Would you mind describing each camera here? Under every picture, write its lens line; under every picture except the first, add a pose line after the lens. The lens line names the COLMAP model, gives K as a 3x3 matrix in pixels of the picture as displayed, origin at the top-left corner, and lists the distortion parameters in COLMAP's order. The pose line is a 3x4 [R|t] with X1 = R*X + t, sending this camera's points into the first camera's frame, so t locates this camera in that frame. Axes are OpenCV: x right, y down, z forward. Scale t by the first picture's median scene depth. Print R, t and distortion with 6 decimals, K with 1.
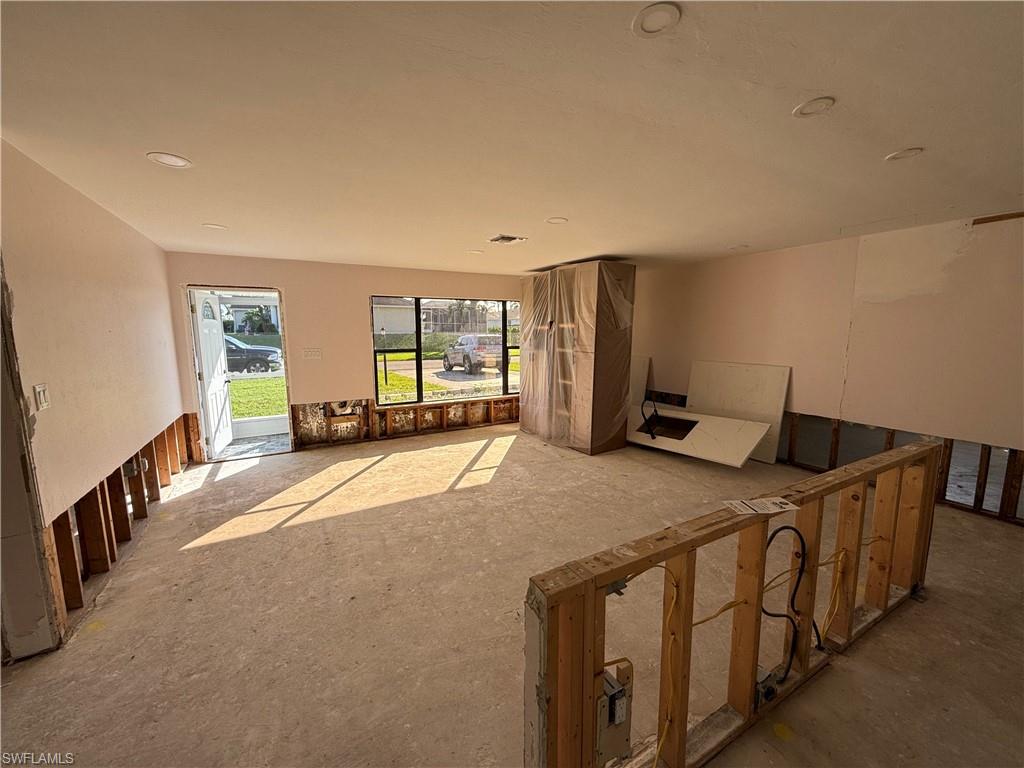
lens RADIAL K [[408.5, 0, 512.0], [0, 408.5, 384.0], [0, 0, 1]] dist [-0.000214, -0.000072]
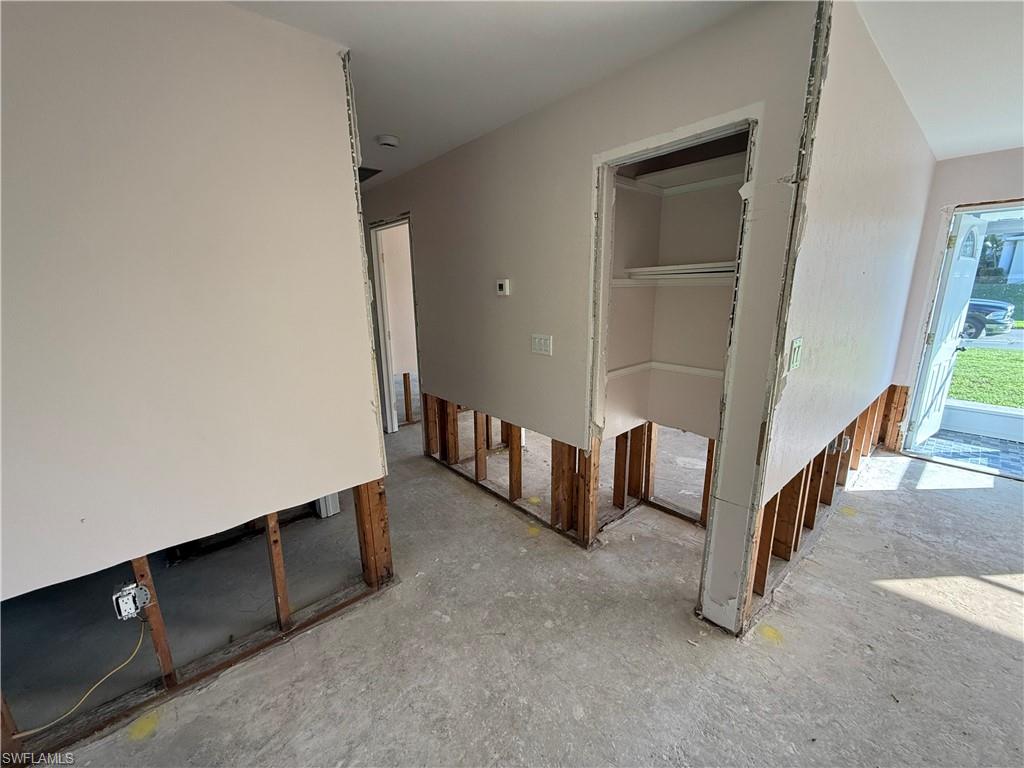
lens RADIAL K [[408.5, 0, 512.0], [0, 408.5, 384.0], [0, 0, 1]] dist [-0.000214, -0.000072]
pose [[0.206558, 0.229615, -0.951110, -0.249323], [-0.115866, 0.970974, 0.209247, -0.007581], [0.971550, 0.066979, 0.227167, 0.143845]]
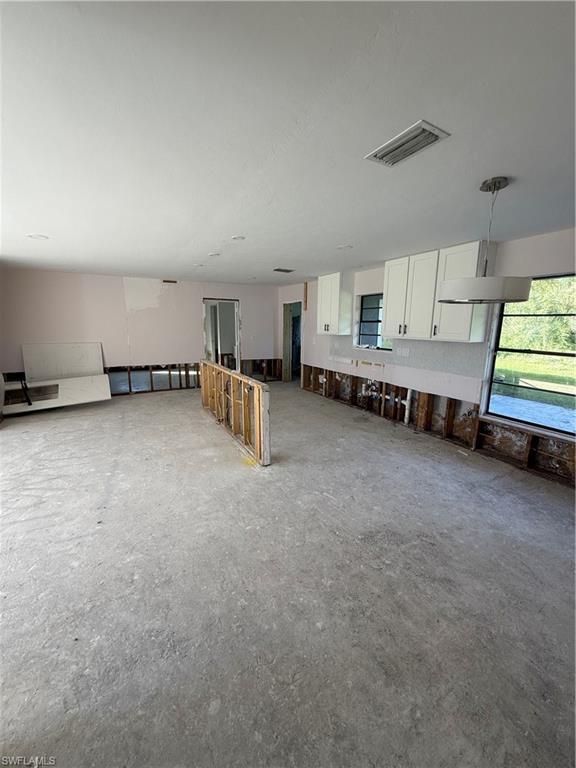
lens RADIAL K [[306.3, 0, 288.0], [0, 306.3, 384.0], [0, 0, 1]] dist [-0.000214, -0.000072]
pose [[0.002463, -0.190458, 0.981692, -0.772467], [0.126157, 0.973911, 0.188632, -0.016148], [-0.992007, 0.123383, 0.026426, 0.184825]]
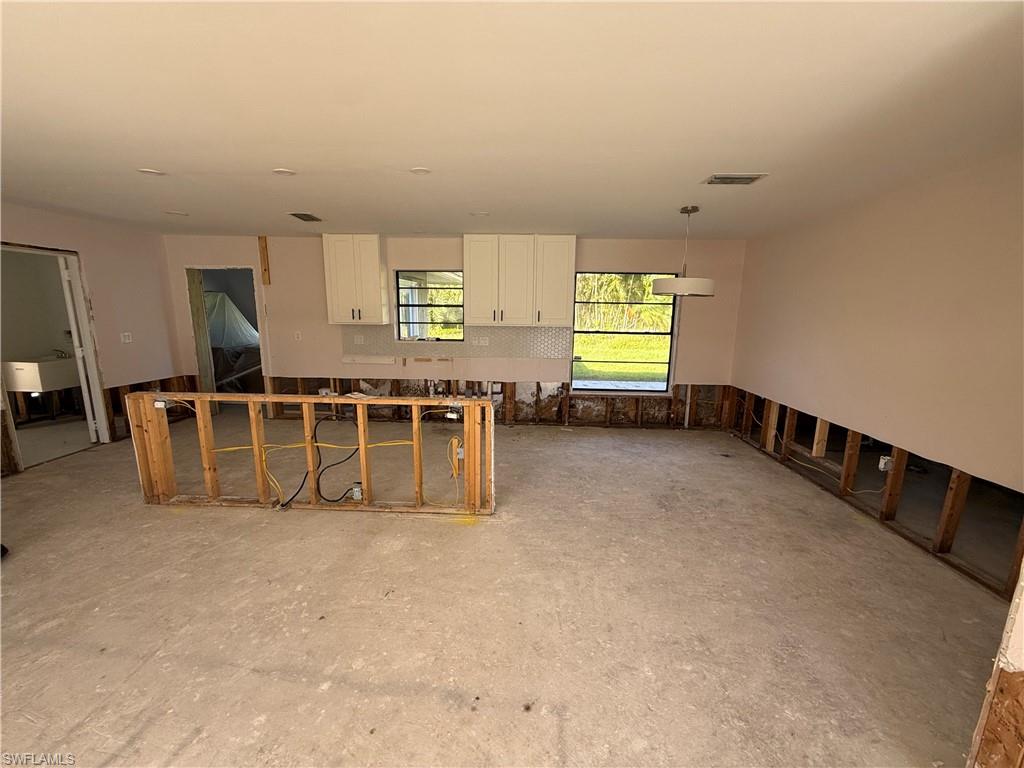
lens RADIAL K [[408.5, 0, 512.0], [0, 408.5, 384.0], [0, 0, 1]] dist [-0.000214, -0.000072]
pose [[-0.857592, -0.099715, 0.504572, -0.393835], [0.060999, 0.954384, 0.292286, -0.113544], [-0.510701, 0.281441, -0.812389, 0.850545]]
